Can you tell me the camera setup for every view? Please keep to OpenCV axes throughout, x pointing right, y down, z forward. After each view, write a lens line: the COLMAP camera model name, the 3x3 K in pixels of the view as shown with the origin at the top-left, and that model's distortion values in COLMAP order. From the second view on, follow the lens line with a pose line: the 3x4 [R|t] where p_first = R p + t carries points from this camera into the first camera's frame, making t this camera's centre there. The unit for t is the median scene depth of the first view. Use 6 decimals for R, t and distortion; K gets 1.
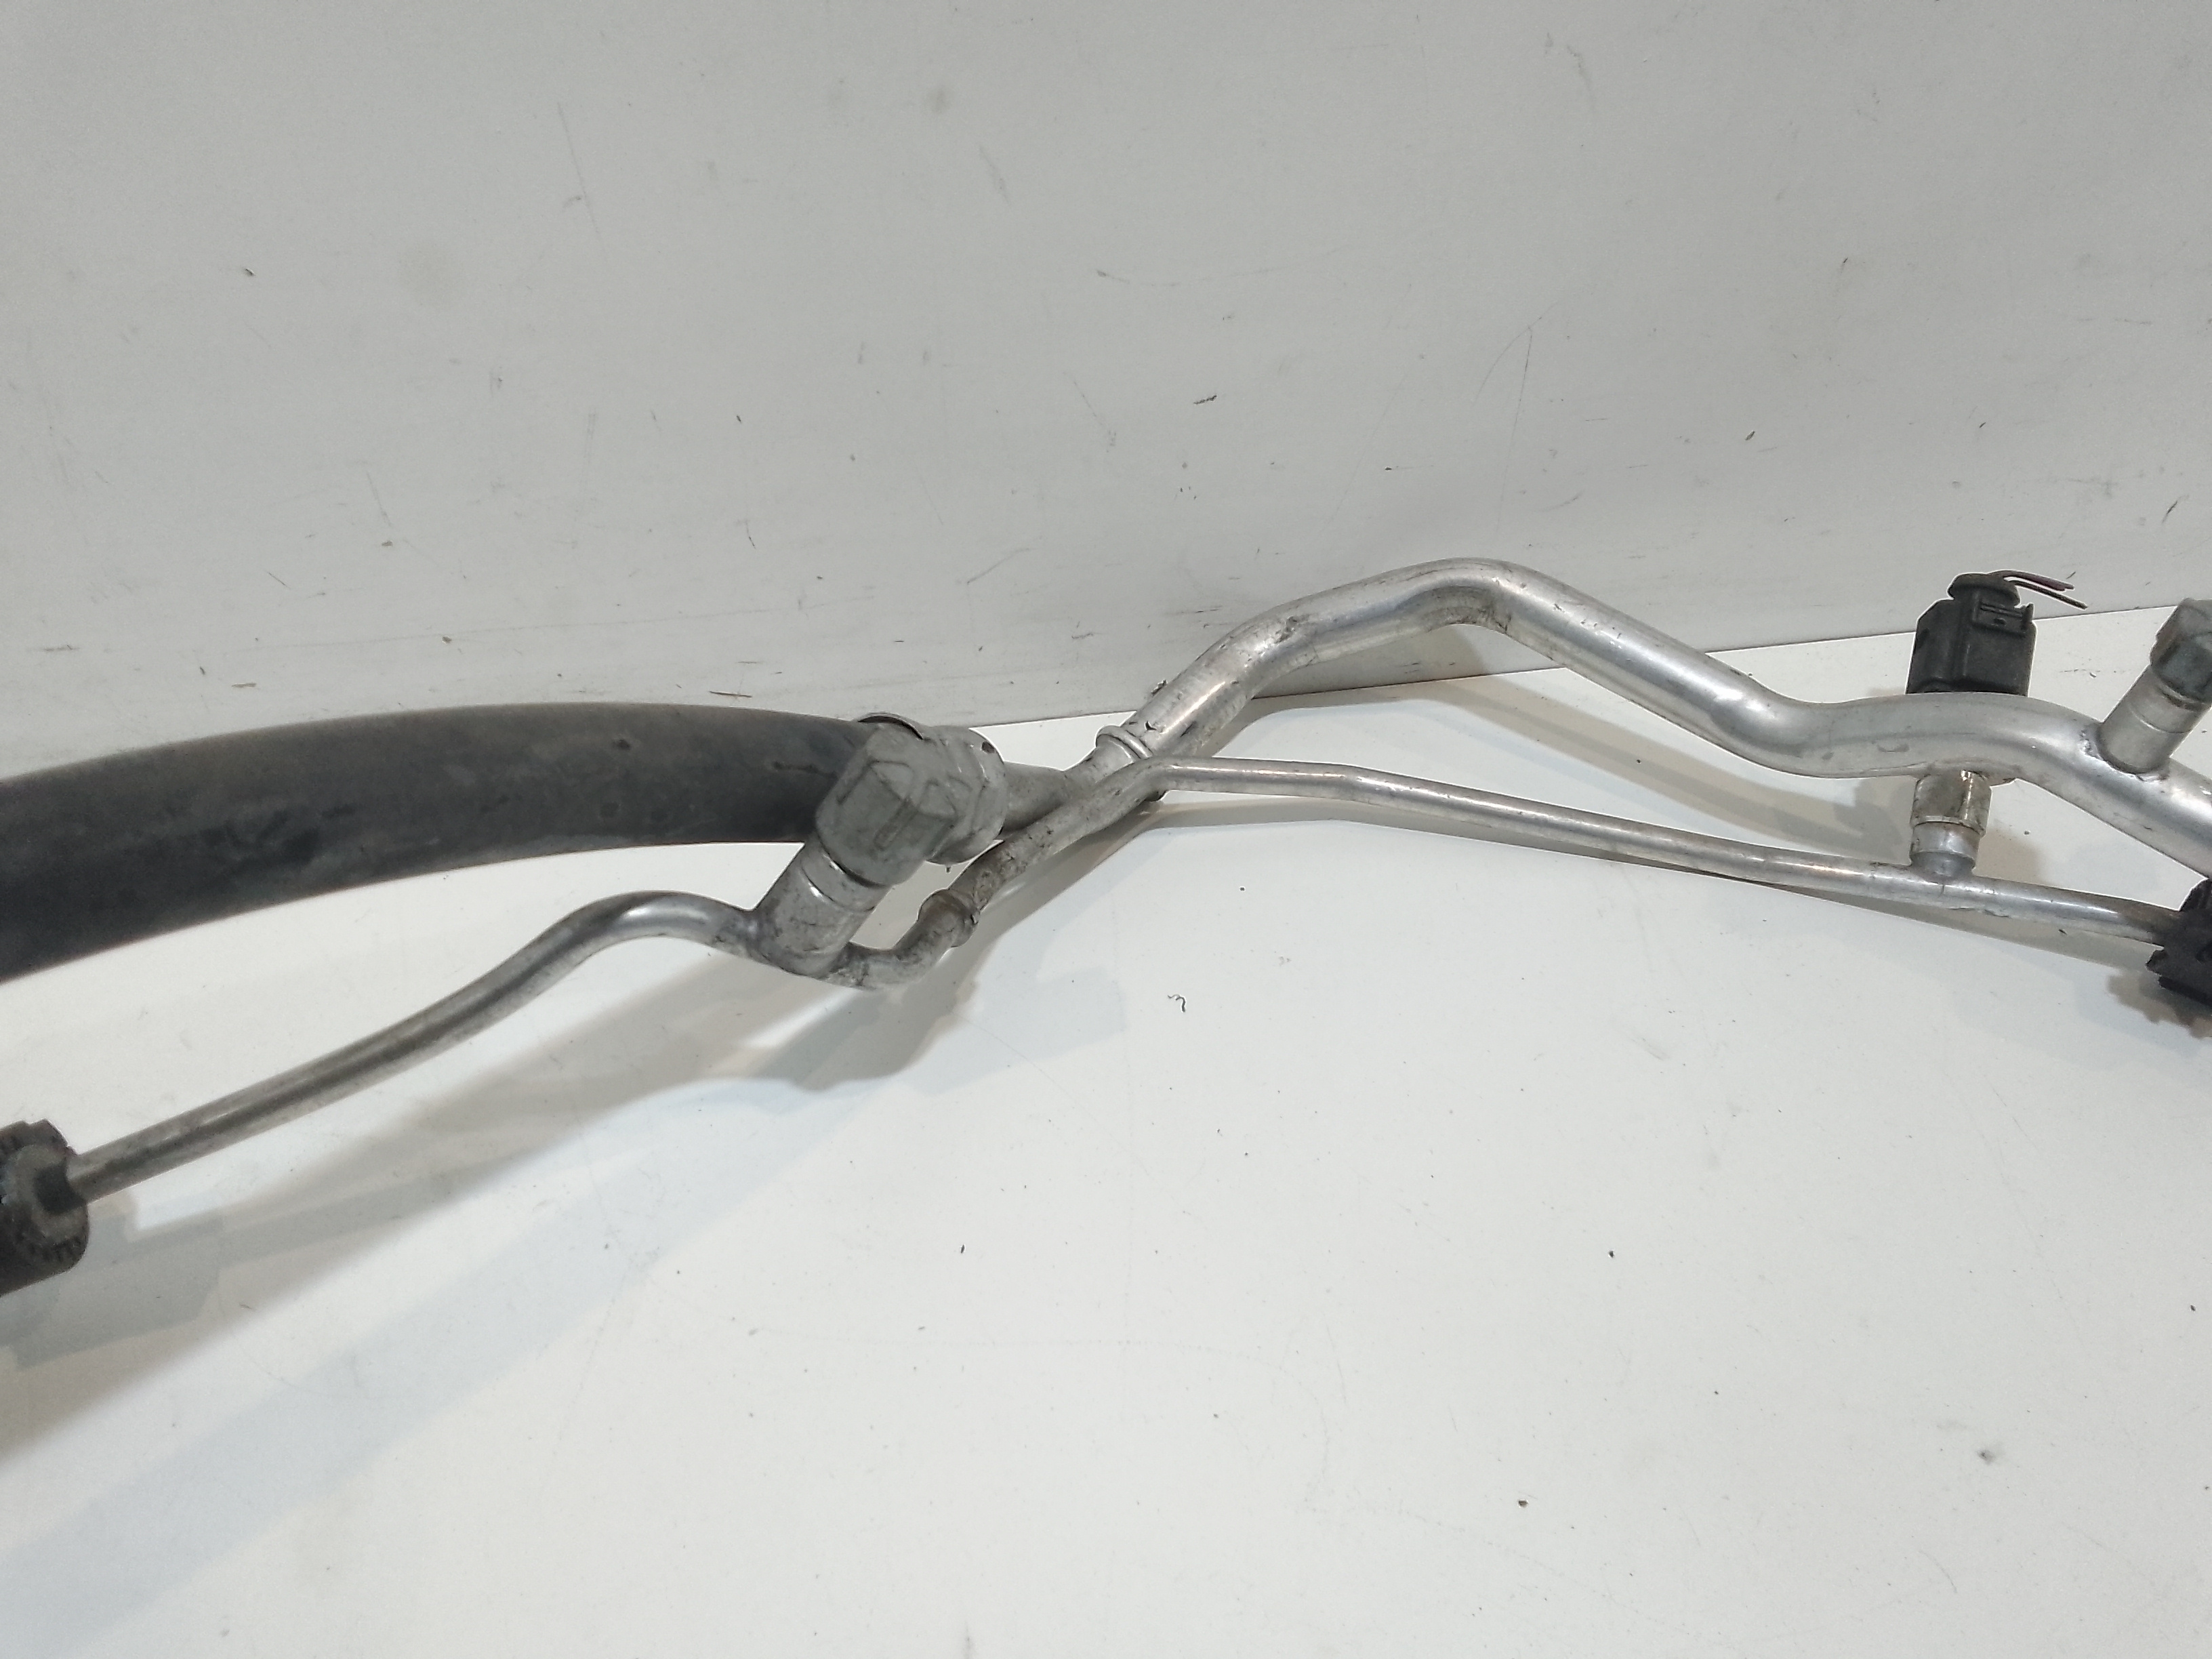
lens RADIAL K [[1761.1, 0, 1092.6], [0, 1761.1, 831.6], [0, 0, 1]] dist [0.044129, -0.083984]
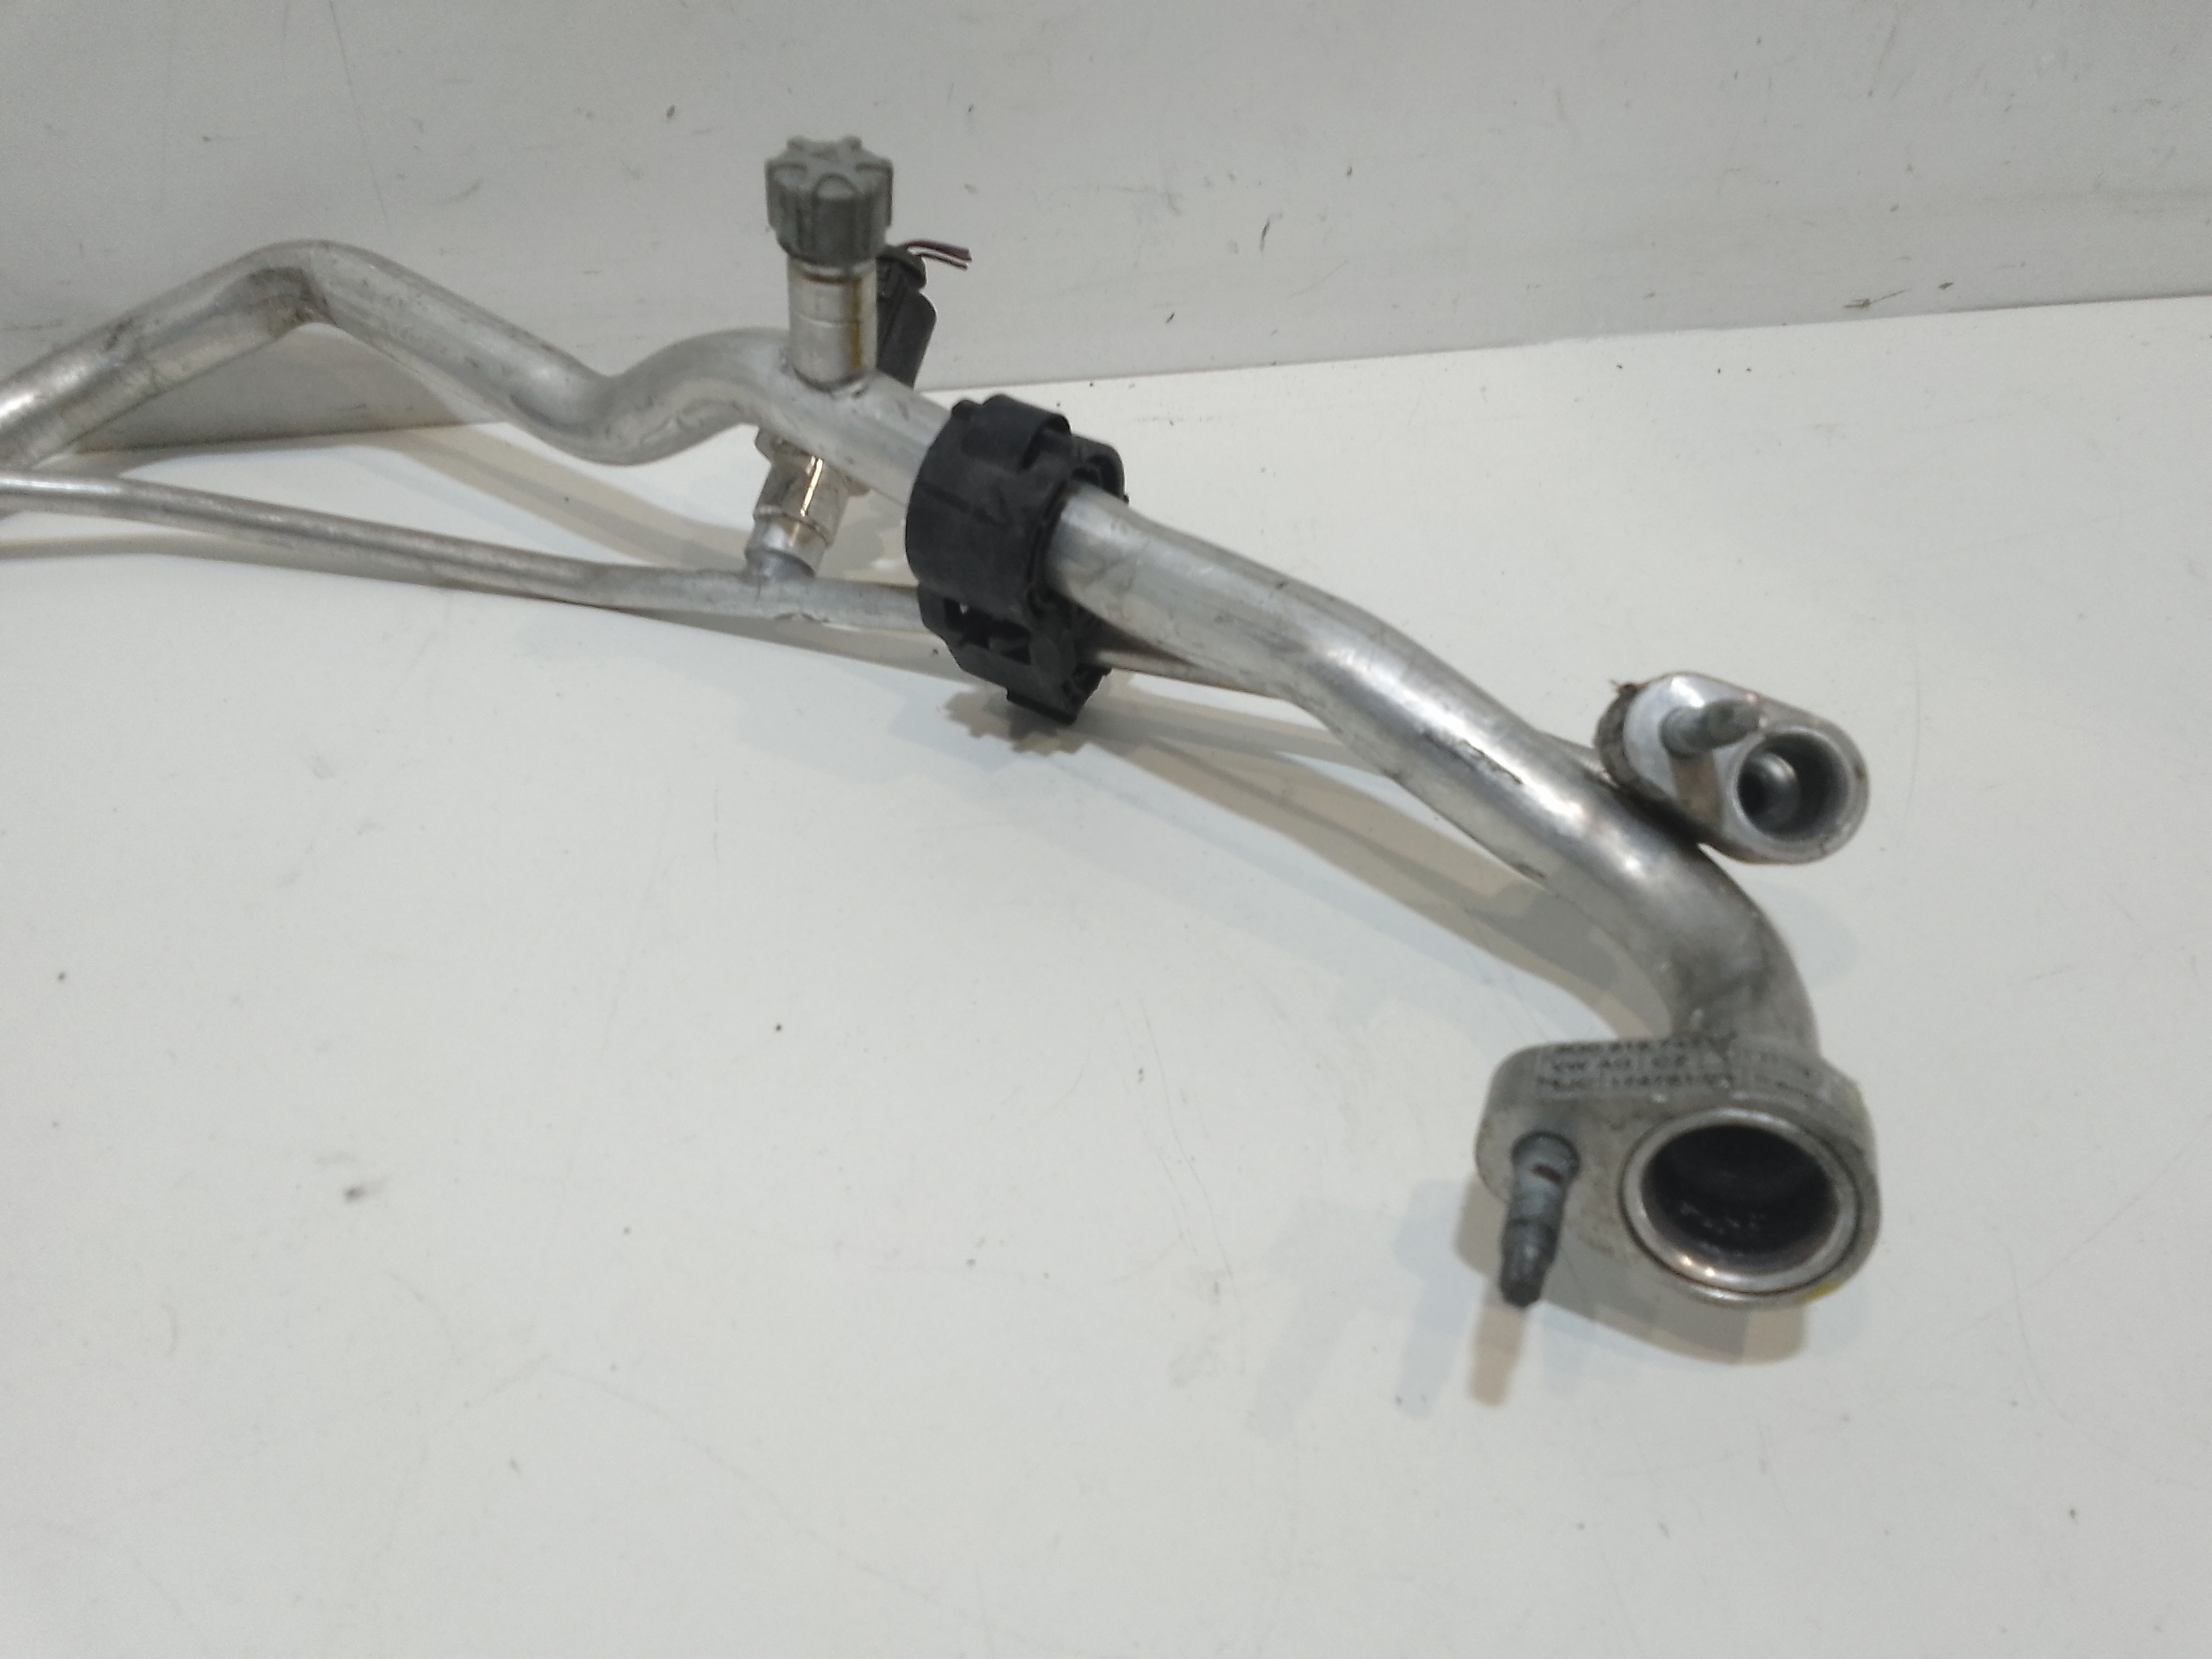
lens RADIAL K [[1761.1, 0, 1123.0], [0, 1761.1, 838.3], [0, 0, 1]] dist [0.044129, -0.083984]
pose [[0.999908, -0.011997, 0.006398, 0.631335], [0.012342, 0.998295, -0.057051, 0.191778], [-0.005702, 0.057125, 0.998351, 0.185735]]
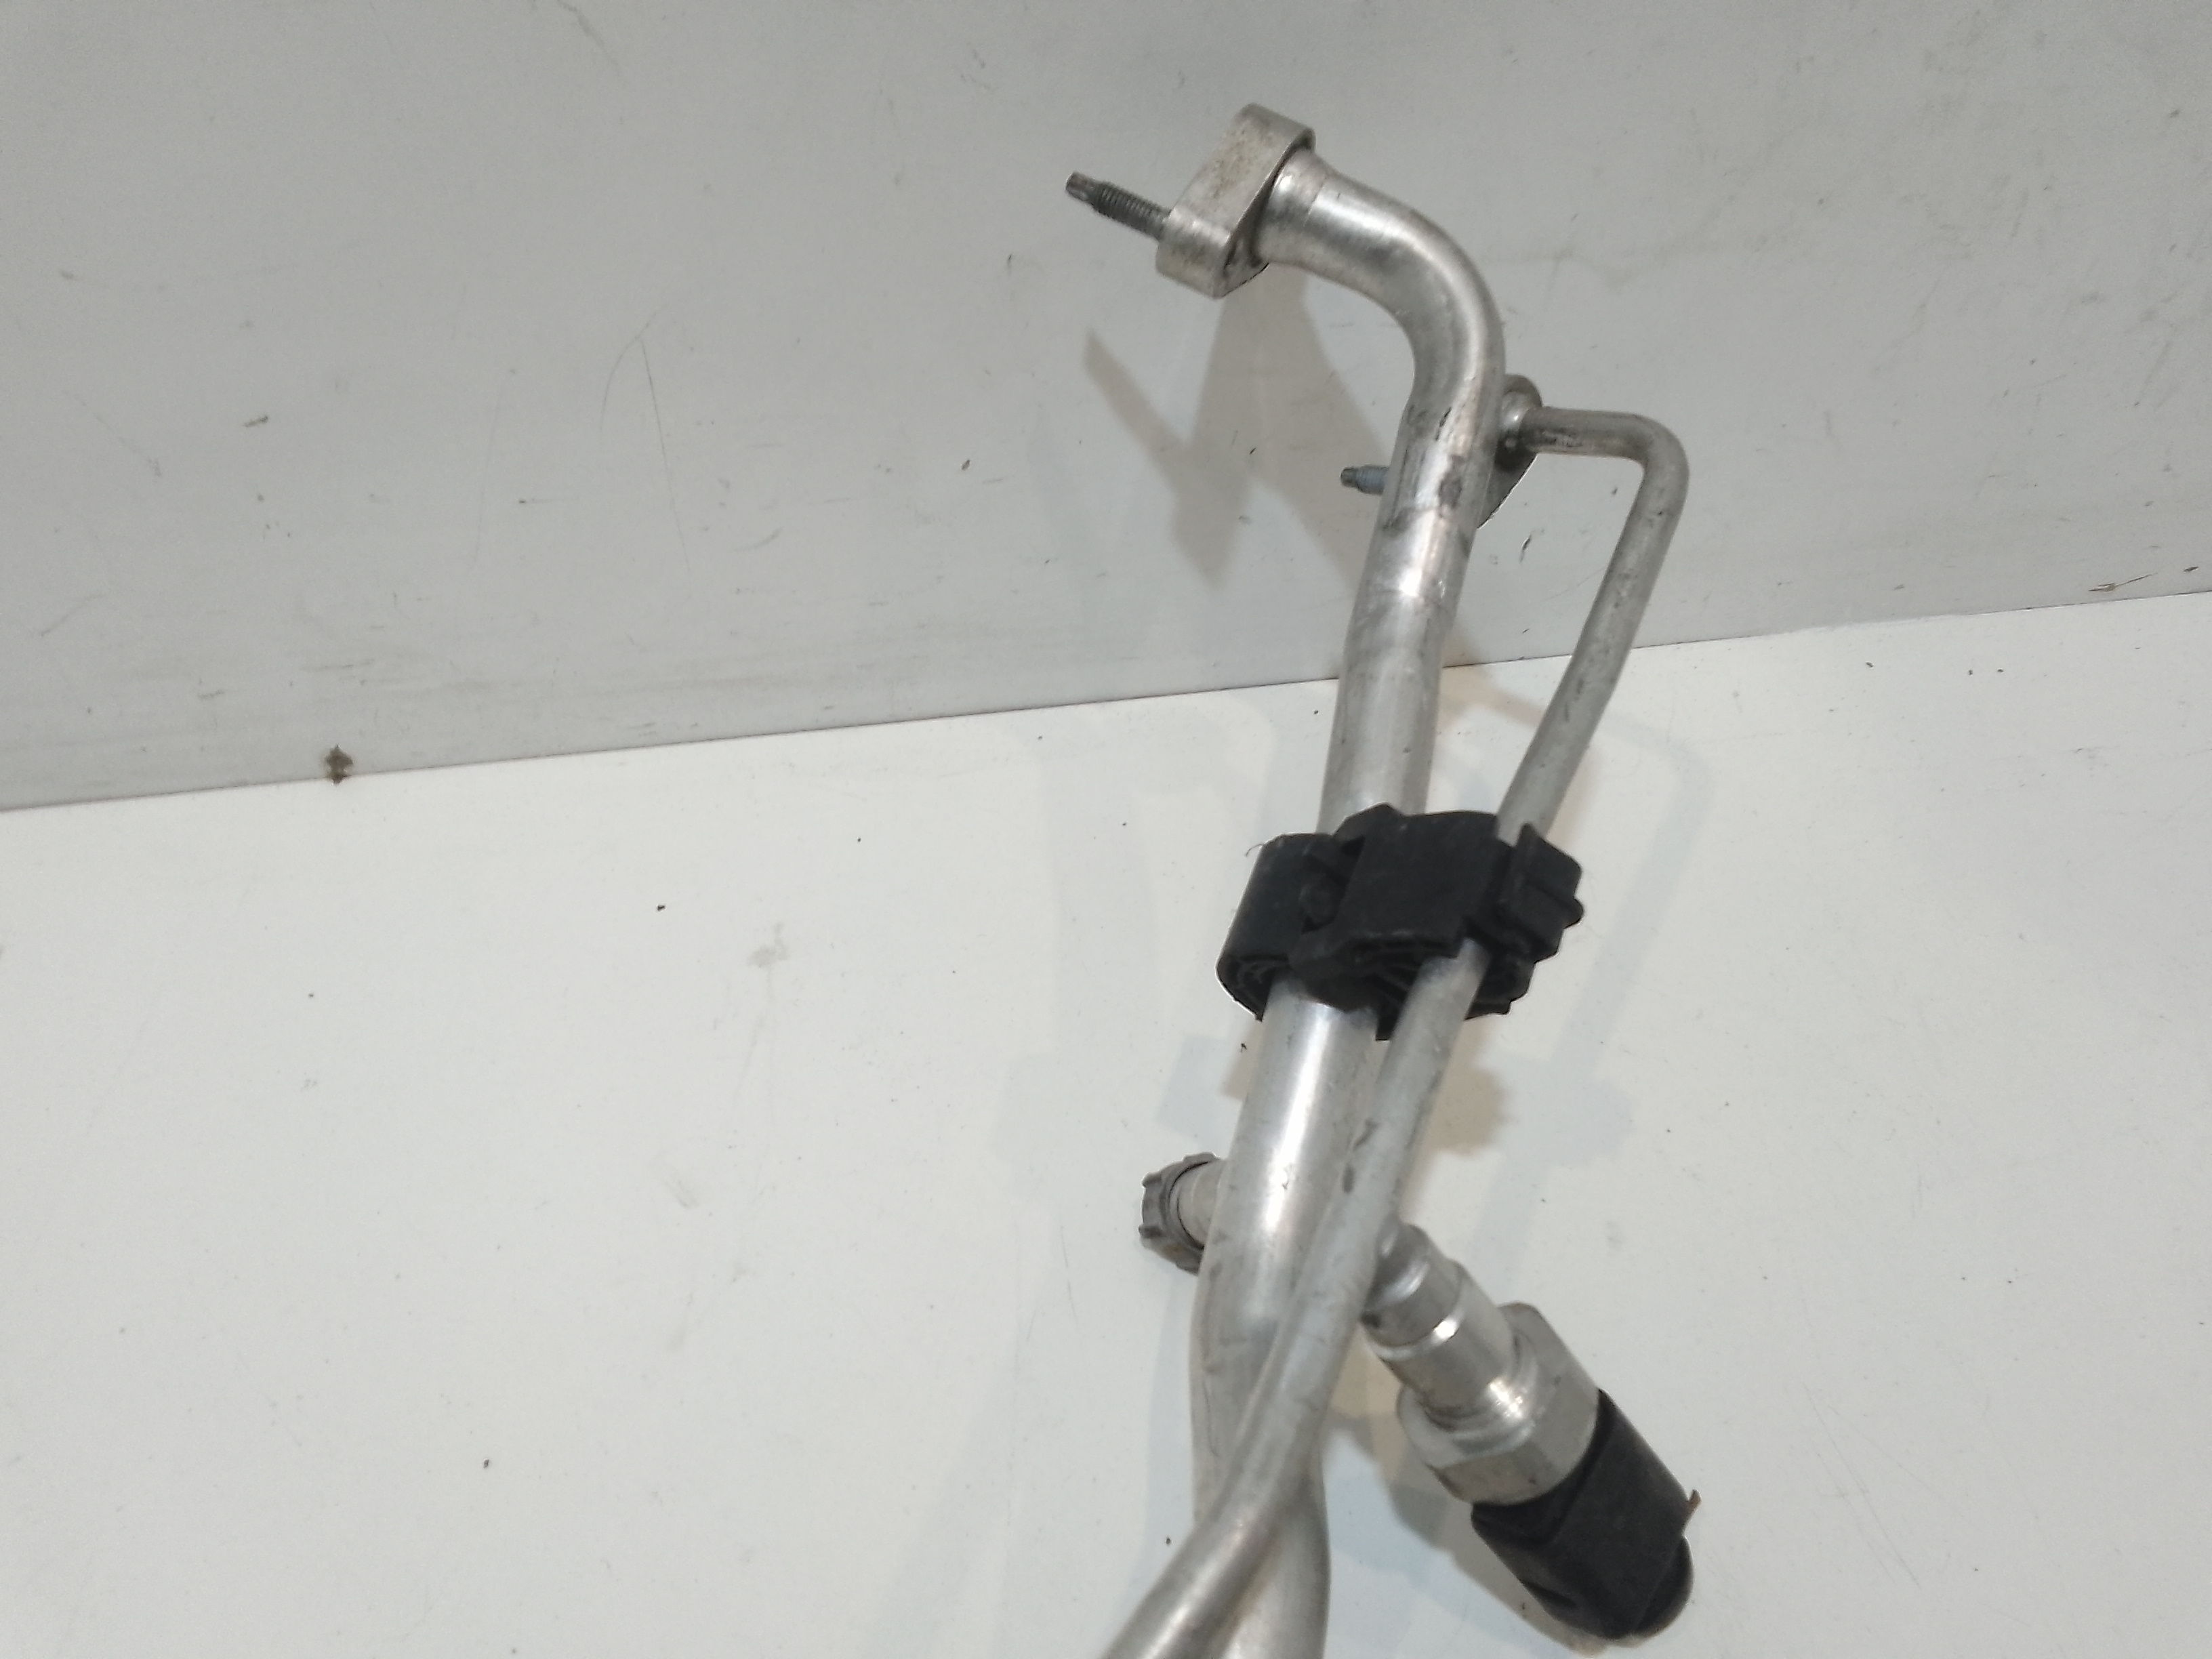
lens RADIAL K [[1761.1, 0, 1109.8], [0, 1761.1, 826.9], [0, 0, 1]] dist [0.044129, -0.083984]
pose [[0.999754, 0.001640, -0.022127, 0.503330], [-0.001955, 0.999897, -0.014218, -0.037149], [0.022102, 0.014258, 0.999654, 0.151085]]
